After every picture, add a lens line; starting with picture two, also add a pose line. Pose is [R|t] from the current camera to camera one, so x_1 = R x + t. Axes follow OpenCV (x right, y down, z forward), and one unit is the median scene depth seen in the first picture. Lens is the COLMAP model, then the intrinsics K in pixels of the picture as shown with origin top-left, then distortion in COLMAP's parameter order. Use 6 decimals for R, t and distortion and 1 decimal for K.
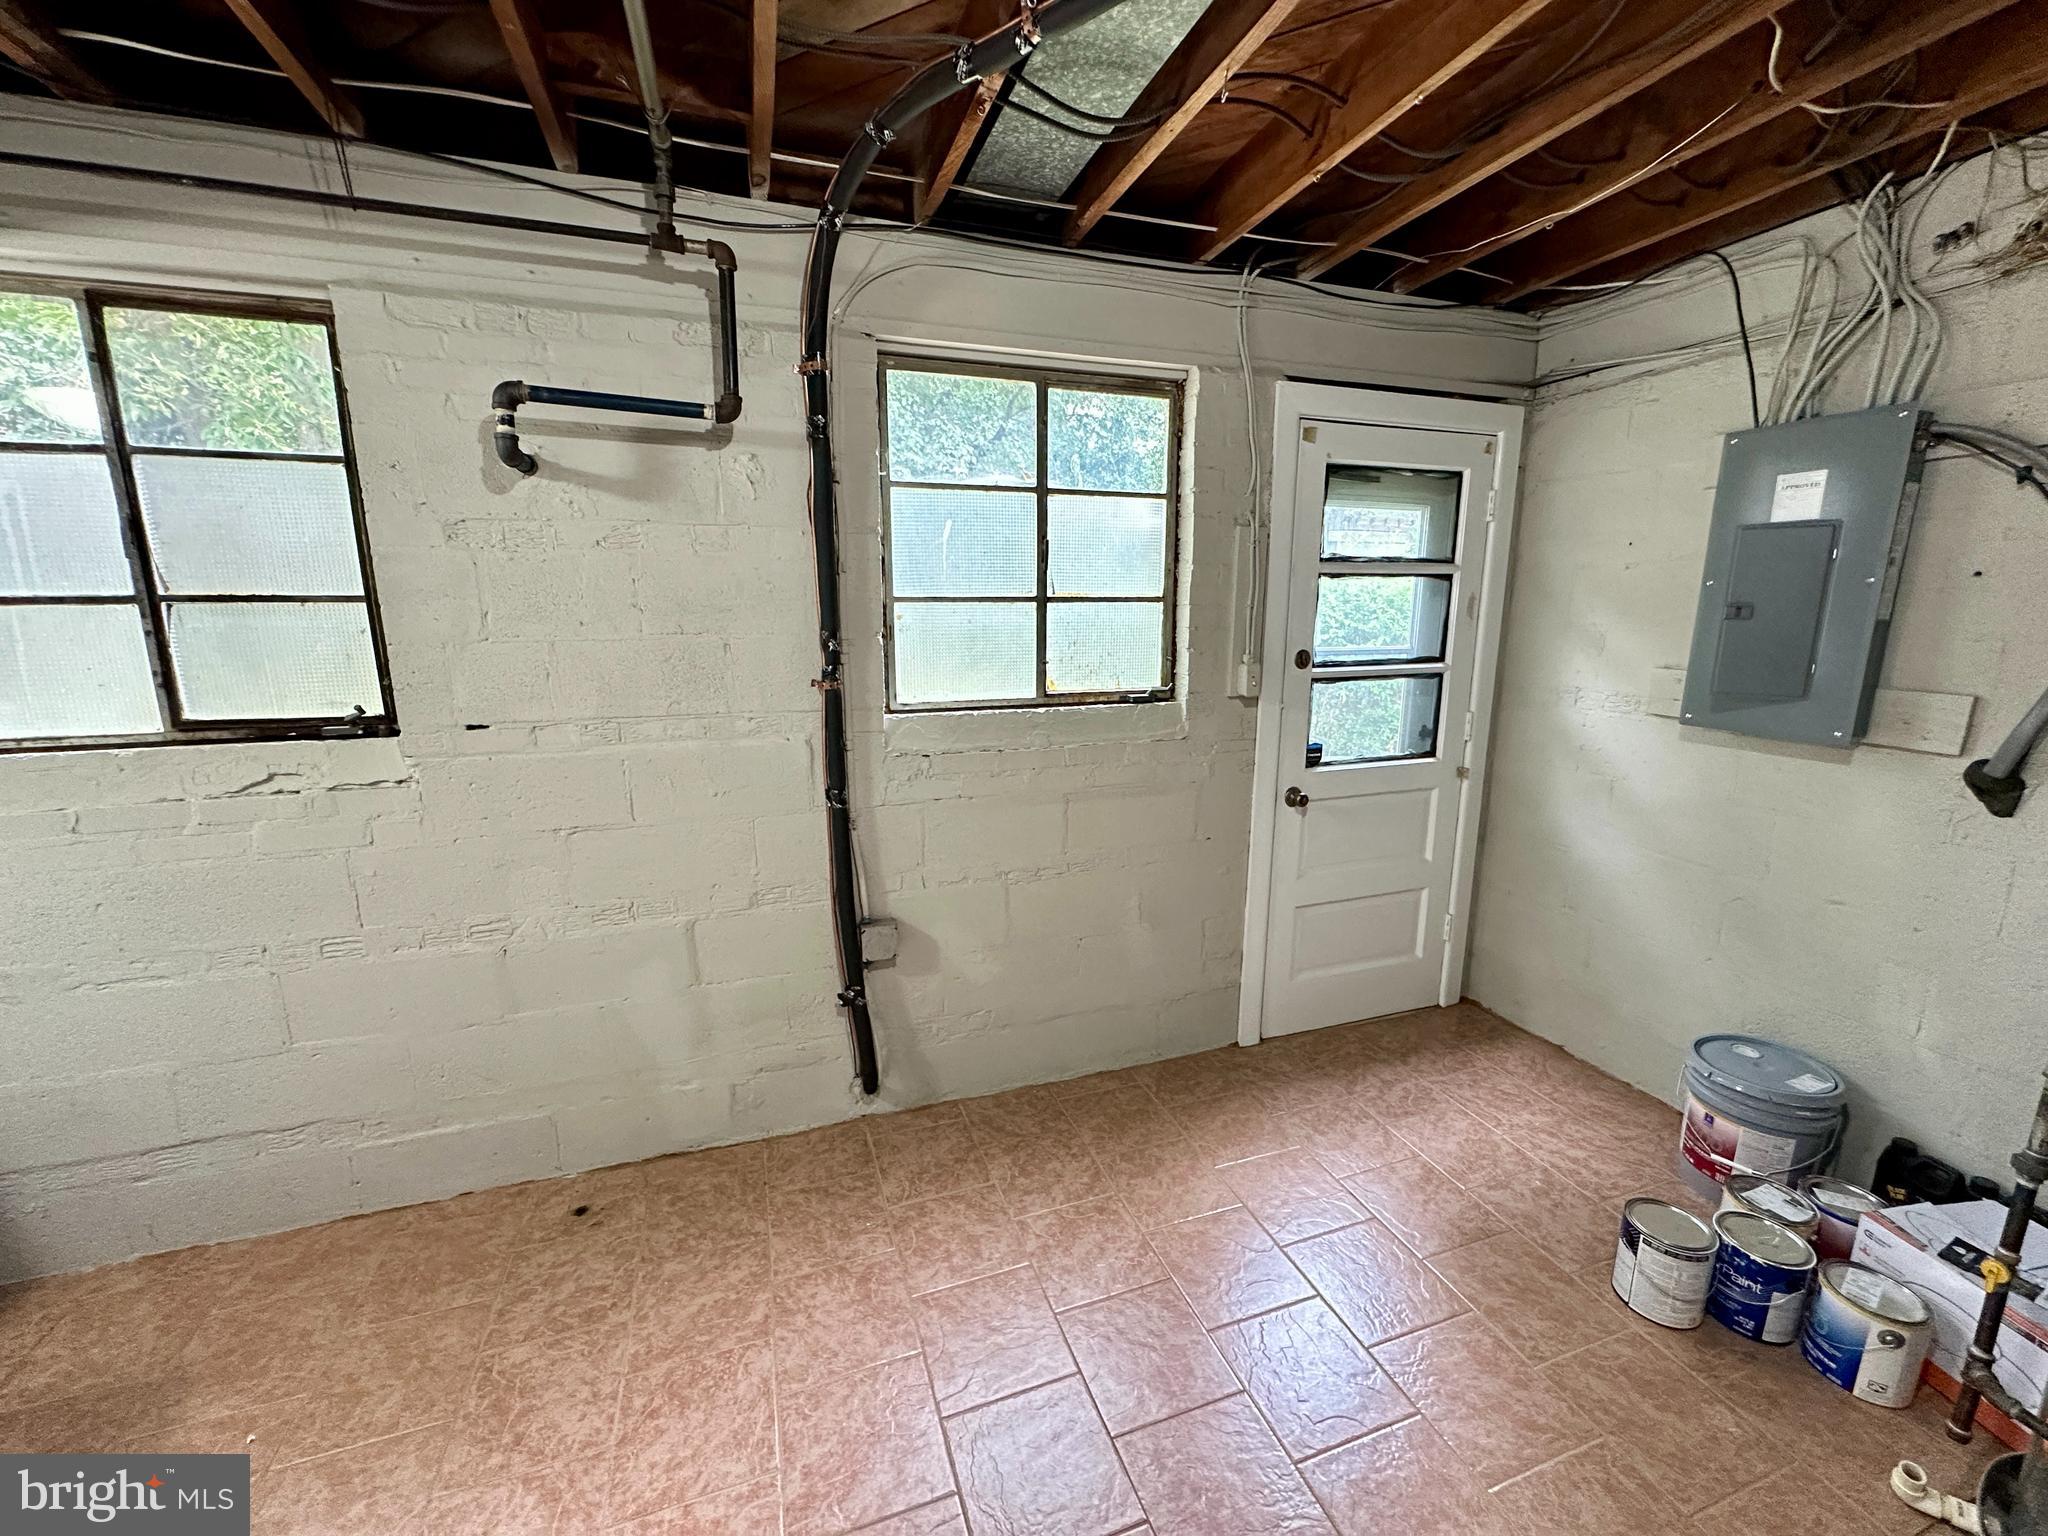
lens RADIAL K [[816.0, 0, 1027.2], [0, 816.0, 767.9], [0, 0, 1]] dist [0.000065, 0.000004]
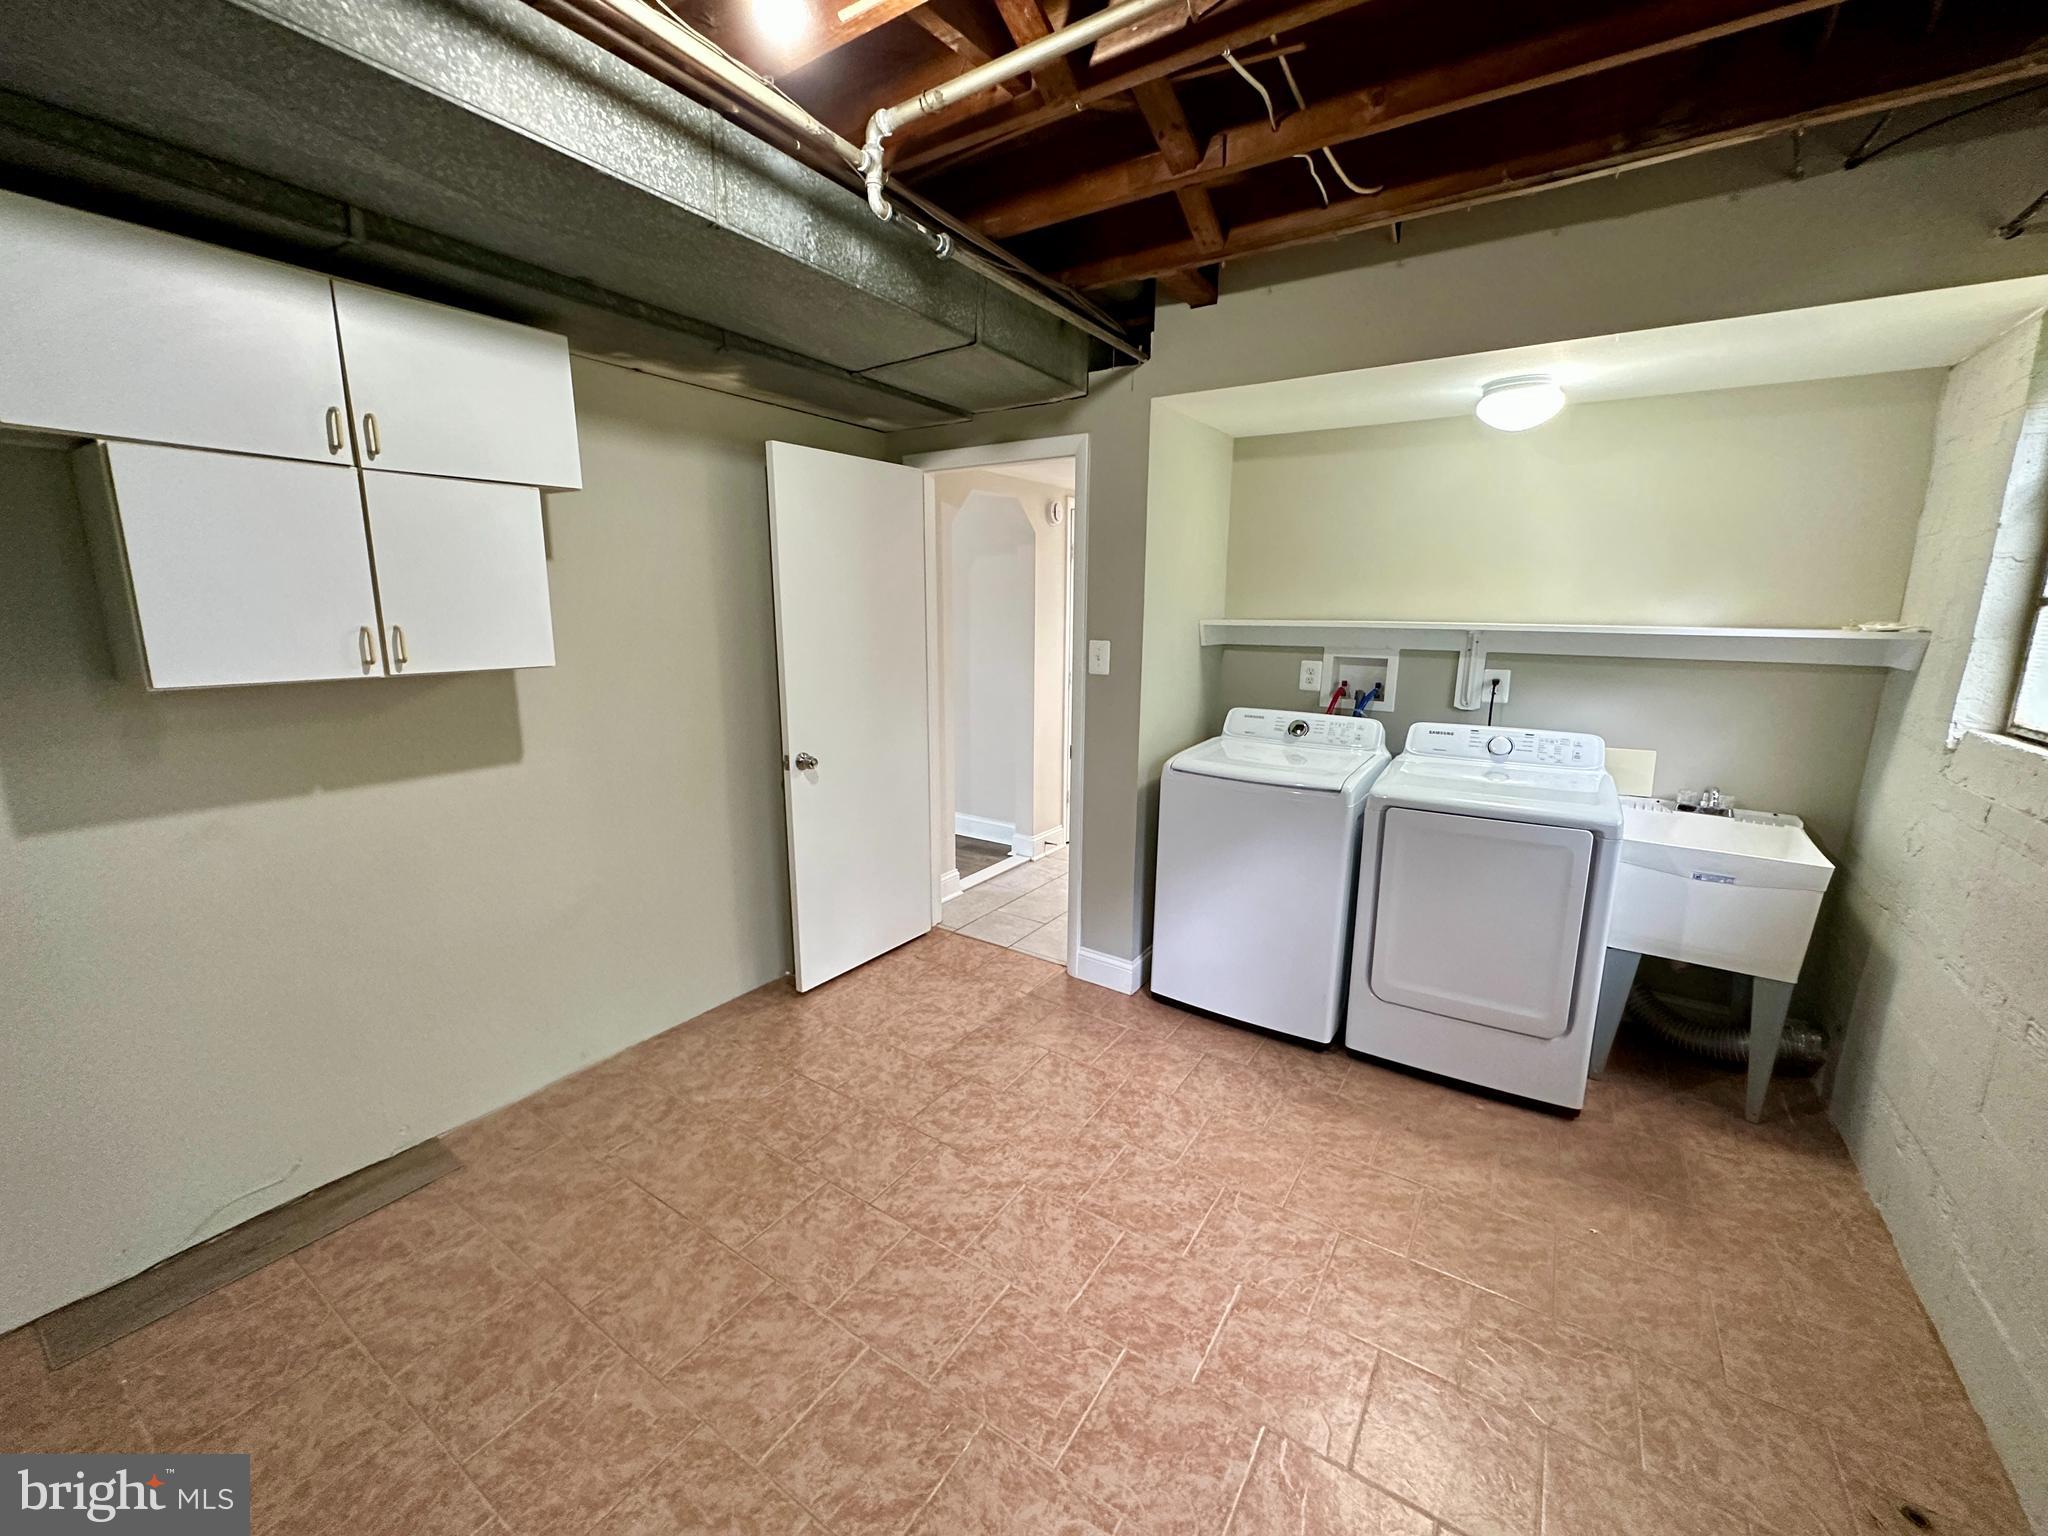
lens RADIAL K [[816.0, 0, 1023.6], [0, 816.0, 765.4], [0, 0, 1]] dist [0.000065, 0.000004]
pose [[-0.796933, 0.114916, -0.593036, 0.395395], [-0.122274, 0.930727, 0.344668, -0.183752], [0.591563, 0.347190, -0.727676, 0.945866]]
